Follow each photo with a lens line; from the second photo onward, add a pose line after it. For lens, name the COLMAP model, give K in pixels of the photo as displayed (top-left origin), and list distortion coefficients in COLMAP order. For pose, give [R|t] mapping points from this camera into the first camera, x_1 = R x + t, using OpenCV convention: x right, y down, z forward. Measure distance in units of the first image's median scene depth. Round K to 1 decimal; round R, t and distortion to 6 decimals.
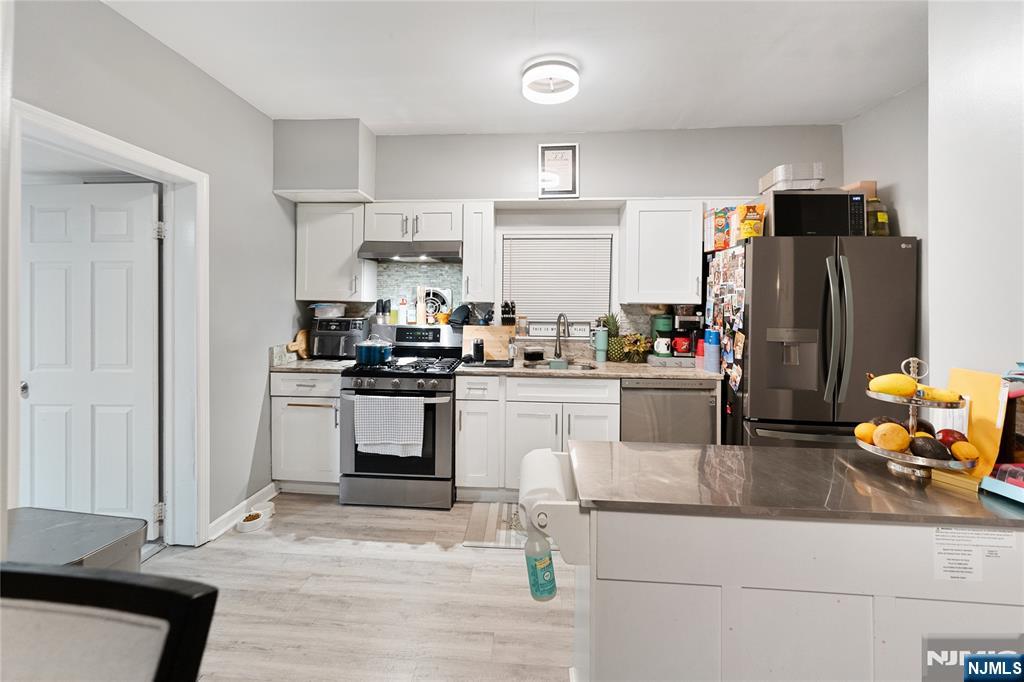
lens RADIAL K [[426.6, 0, 498.6], [0, 426.6, 300.4], [0, 0, 1]] dist [0.000558, 0.000001]
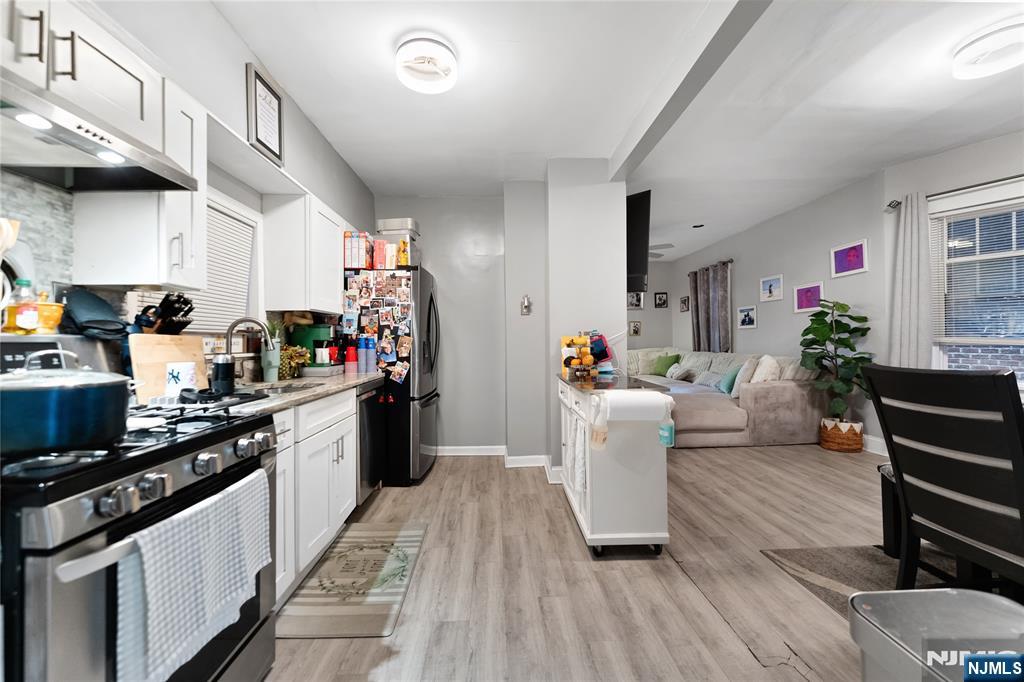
lens RADIAL K [[408.8, 0, 505.8], [0, 408.8, 342.0], [0, 0, 1]] dist [-0.000769, 0.000010]
pose [[-0.100581, -0.007818, 0.994898, -0.588559], [0.007586, 0.999934, 0.008624, 0.069697], [-0.994900, 0.008414, -0.100515, 0.674572]]
